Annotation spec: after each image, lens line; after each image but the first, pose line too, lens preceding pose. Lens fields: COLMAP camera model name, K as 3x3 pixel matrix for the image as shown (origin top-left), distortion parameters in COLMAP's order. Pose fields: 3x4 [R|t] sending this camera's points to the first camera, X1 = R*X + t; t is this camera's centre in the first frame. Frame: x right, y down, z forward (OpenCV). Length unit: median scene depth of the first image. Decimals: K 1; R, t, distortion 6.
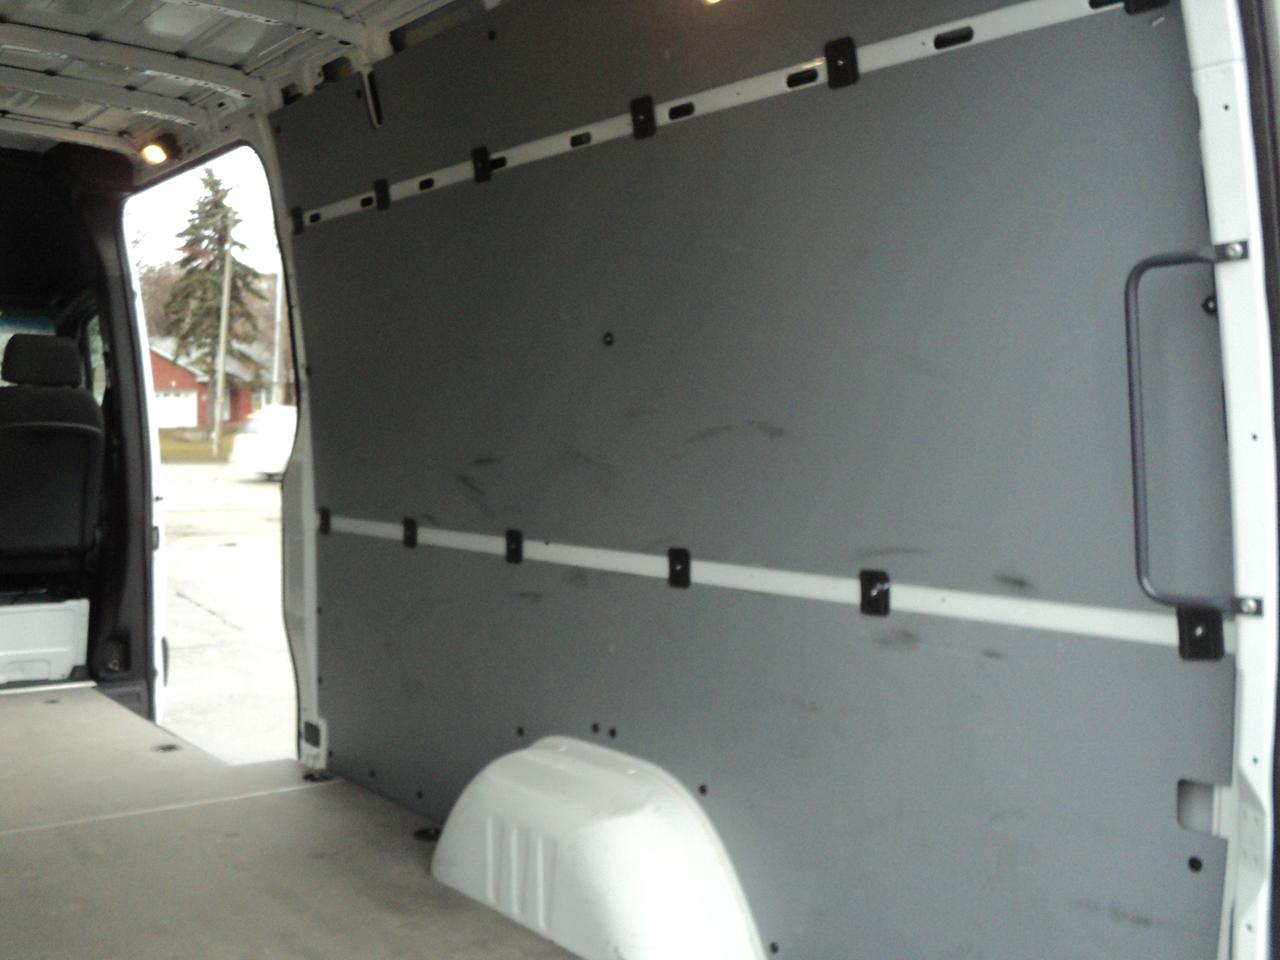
lens RADIAL K [[1324.7, 0, 613.5], [0, 1324.7, 487.4], [0, 0, 1]] dist [-0.203460, 0.216190]
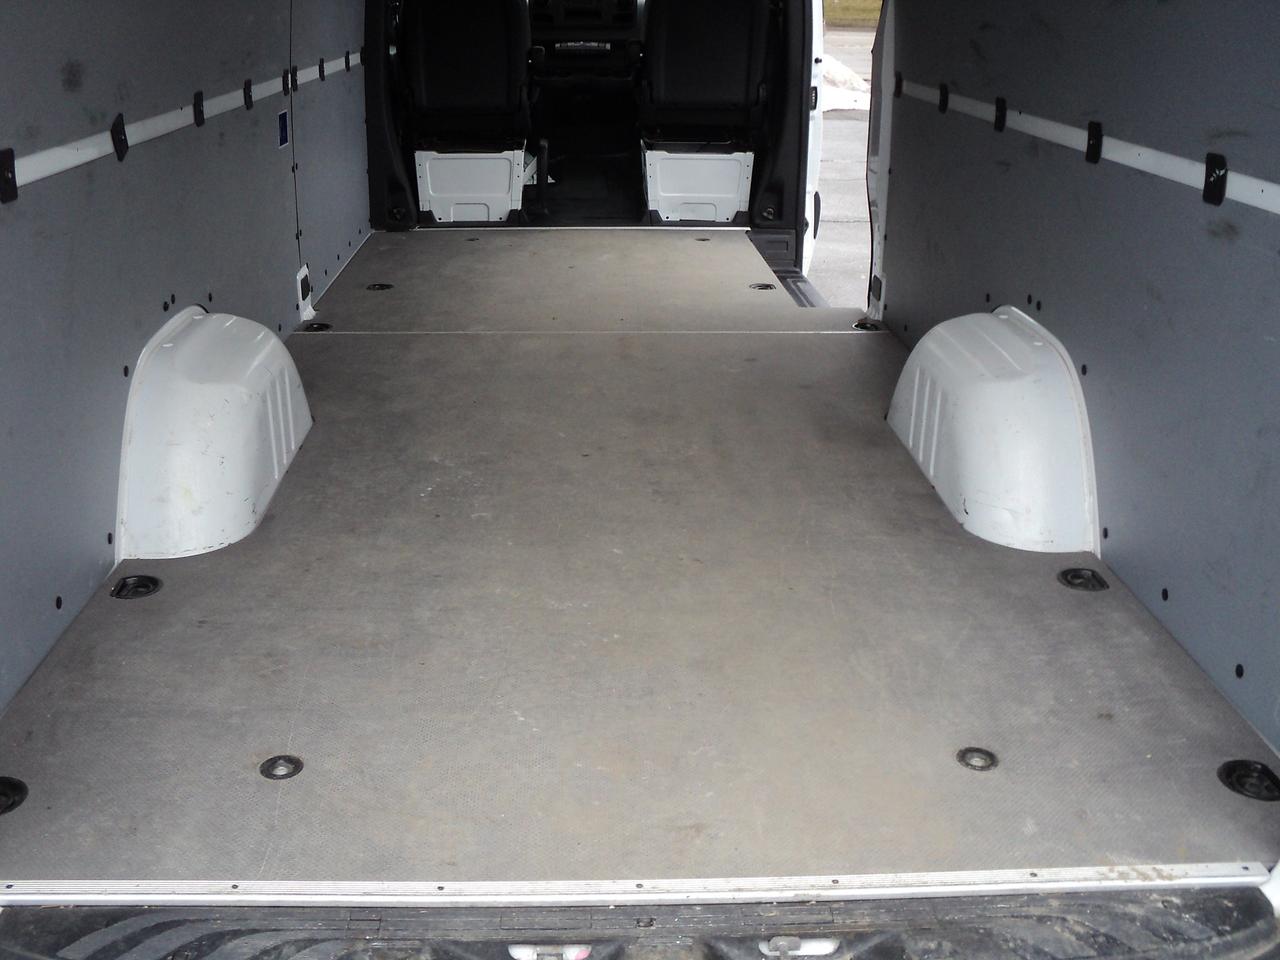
lens RADIAL K [[1324.7, 0, 613.5], [0, 1324.7, 487.4], [0, 0, 1]] dist [-0.203460, 0.216190]
pose [[0.808592, 0.205352, -0.551371, 0.169975], [-0.021803, 0.946930, 0.320700, 0.003334], [0.587966, -0.247294, 0.770157, 0.002117]]
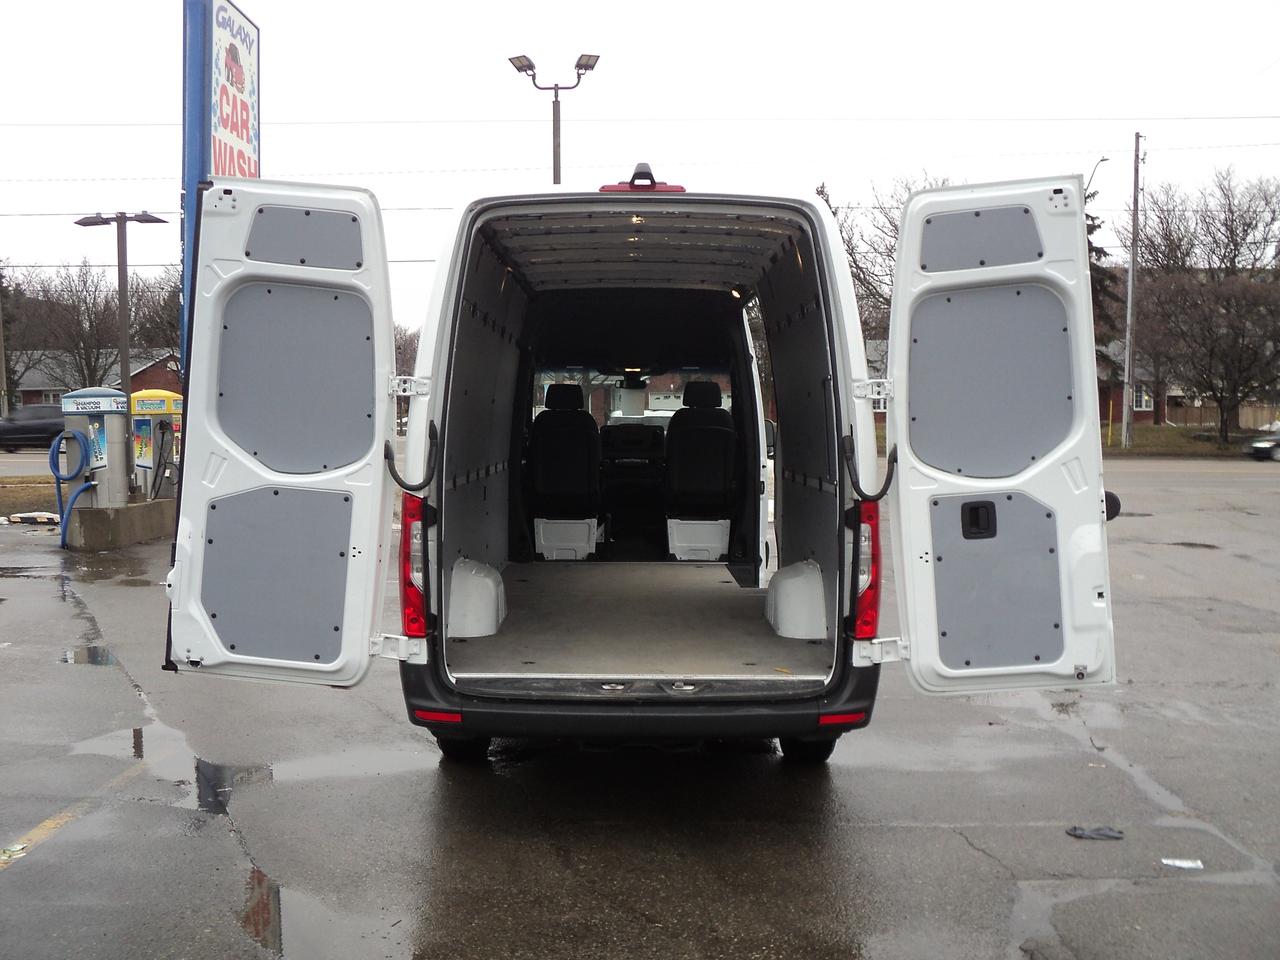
lens RADIAL K [[1324.7, 0, 613.5], [0, 1324.7, 487.4], [0, 0, 1]] dist [-0.203460, 0.216190]
pose [[0.783135, 0.021252, -0.621489, 0.672398], [-0.019983, 0.999760, 0.009006, 0.026255], [0.621531, 0.005366, 0.783371, -0.635962]]
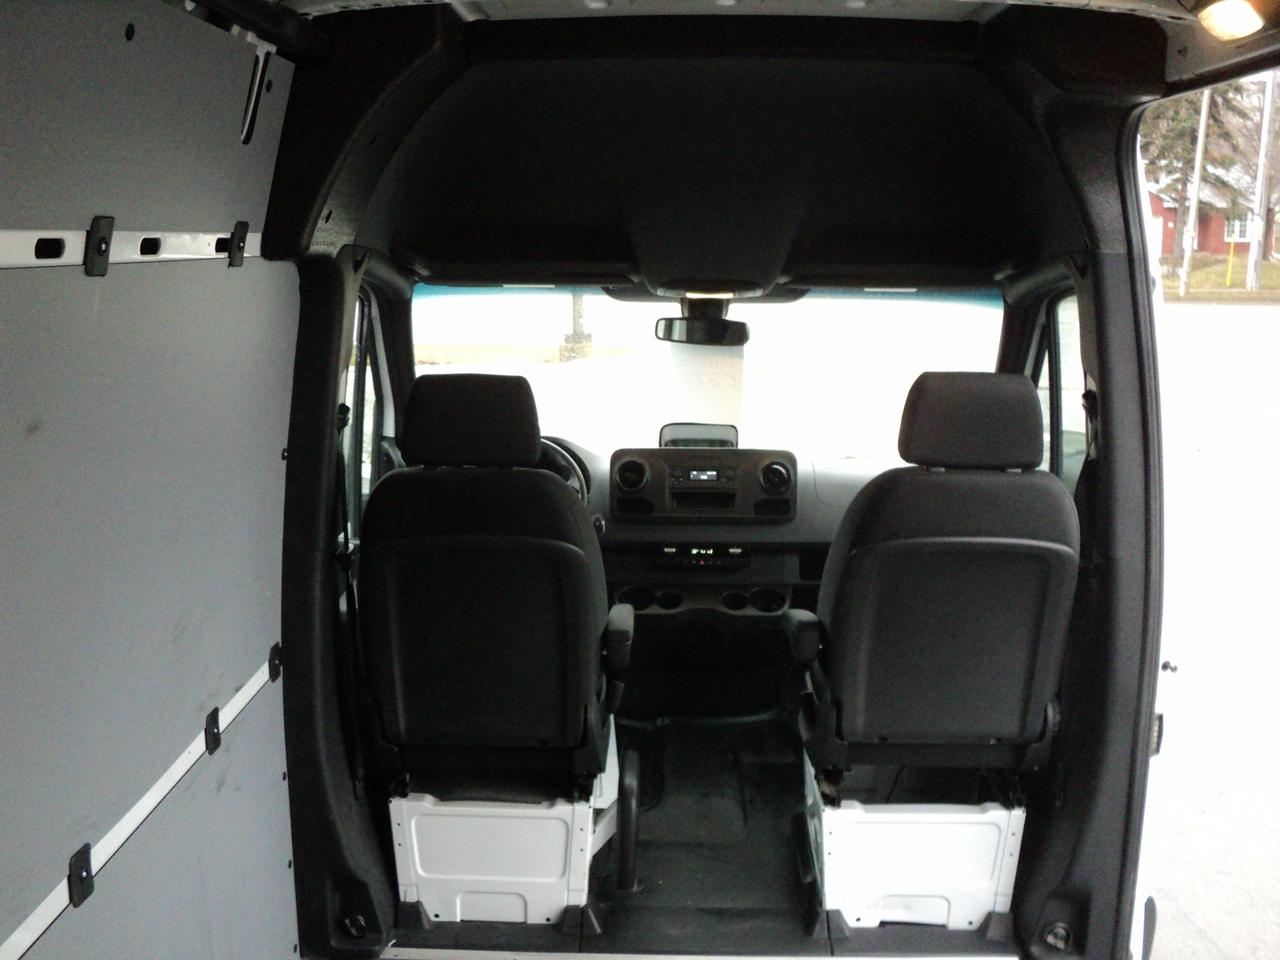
lens RADIAL K [[1324.7, 0, 613.5], [0, 1324.7, 487.4], [0, 0, 1]] dist [-0.203460, 0.216190]
pose [[0.760995, 0.110196, -0.639331, -0.197083], [-0.020463, 0.989056, 0.146118, -0.139929], [0.648435, -0.098113, 0.754921, 0.462310]]
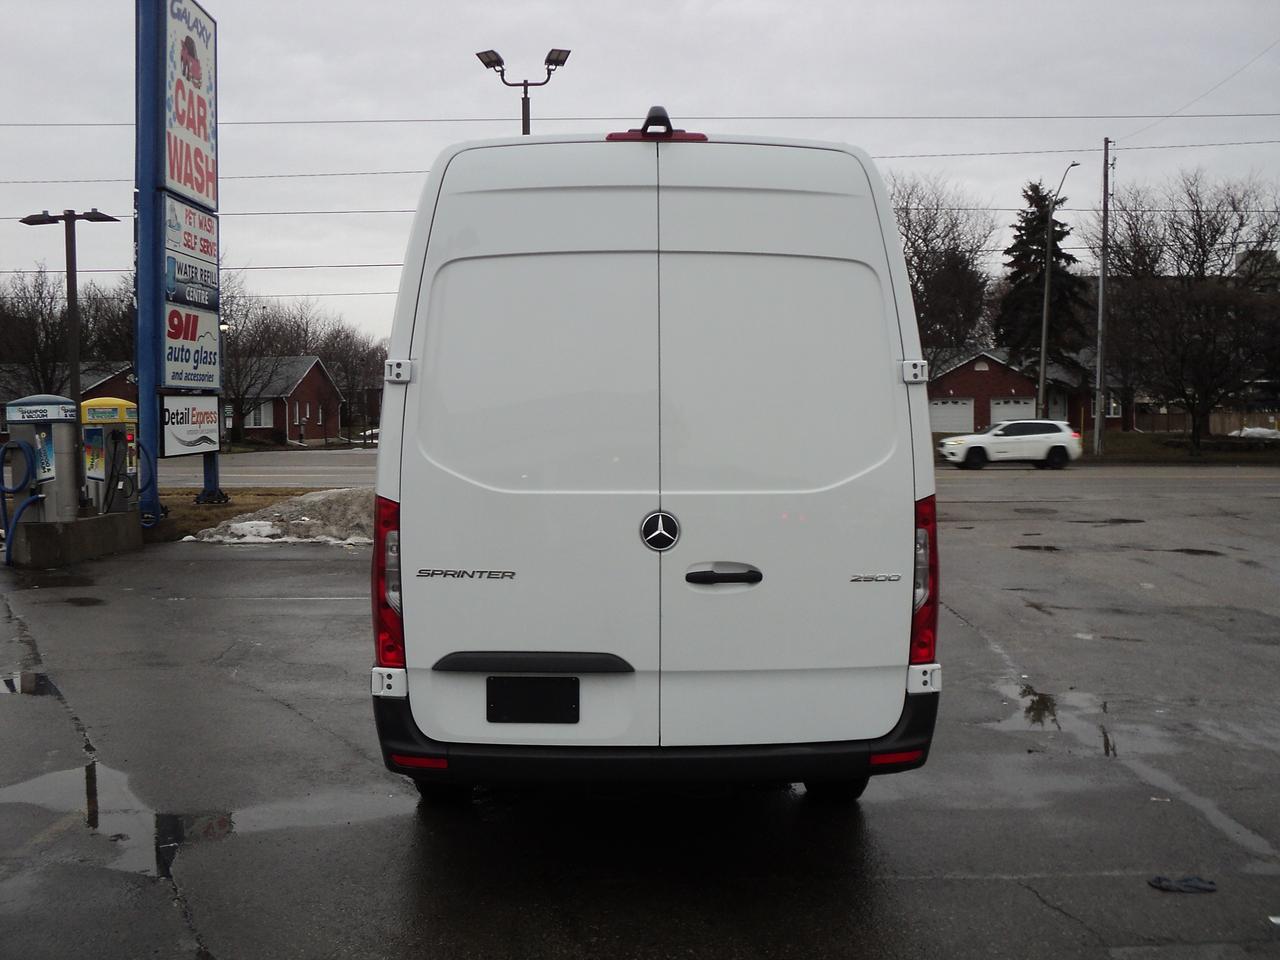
lens RADIAL K [[1324.7, 0, 613.5], [0, 1324.7, 487.4], [0, 0, 1]] dist [-0.203460, 0.216190]
pose [[0.799675, 0.009409, -0.600359, 0.546677], [-0.012293, 0.999924, -0.000704, 0.035449], [0.600307, 0.007943, 0.799730, -0.528481]]
